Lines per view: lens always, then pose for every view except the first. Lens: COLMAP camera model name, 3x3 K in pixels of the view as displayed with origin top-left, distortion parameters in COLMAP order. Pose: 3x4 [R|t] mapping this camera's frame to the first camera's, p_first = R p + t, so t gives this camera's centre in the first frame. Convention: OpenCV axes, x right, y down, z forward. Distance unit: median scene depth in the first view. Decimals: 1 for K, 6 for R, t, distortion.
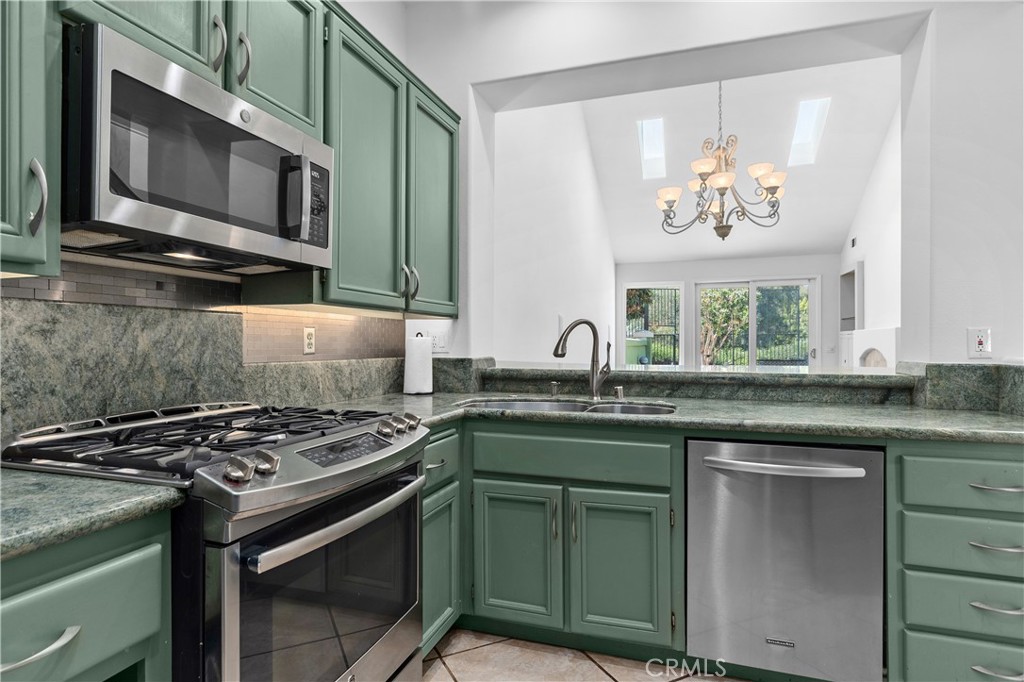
lens RADIAL K [[550.8, 0, 512.0], [0, 550.8, 341.0], [0, 0, 1]] dist [0.003193, 0.000094]
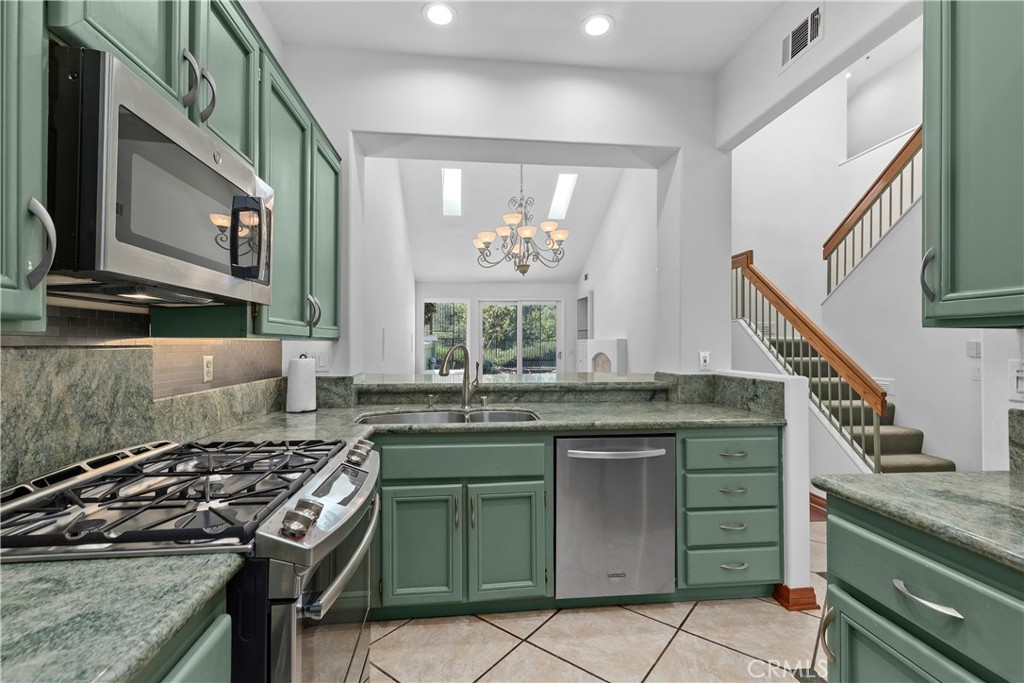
lens RADIAL K [[463.4, 0, 510.4], [0, 463.4, 339.5], [0, 0, 1]] dist [0.009356, -0.001283]
pose [[0.906428, 0.003763, 0.422345, -0.249539], [-0.002394, 0.999990, -0.003772, -0.055552], [-0.422354, 0.002408, 0.906428, 0.015892]]
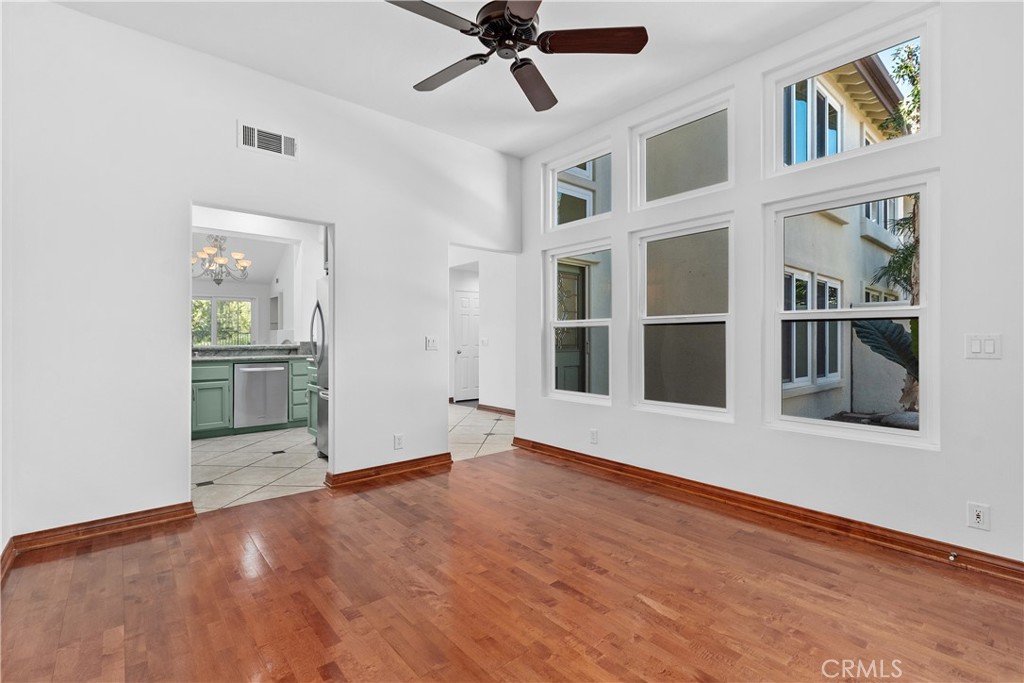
lens RADIAL K [[463.4, 0, 510.4], [0, 463.4, 339.5], [0, 0, 1]] dist [0.009356, -0.001283]
pose [[0.518695, -0.000580, 0.854959, -1.165731], [-0.004512, 0.999984, 0.003416, 0.012558], [-0.854947, -0.005630, 0.518684, -1.806898]]
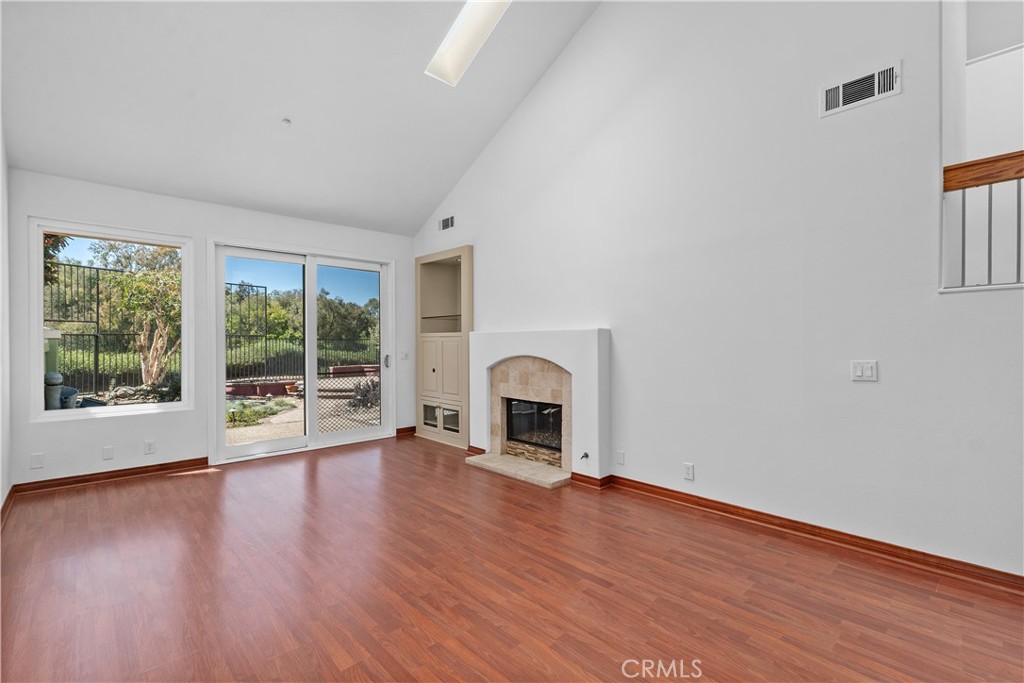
lens RADIAL K [[463.4, 0, 510.4], [0, 463.4, 339.5], [0, 0, 1]] dist [0.009356, -0.001283]
pose [[0.473178, -0.000560, 0.880967, 0.283168], [0.005063, 0.999985, -0.002084, -0.027639], [-0.880952, 0.005447, 0.473174, 2.547753]]
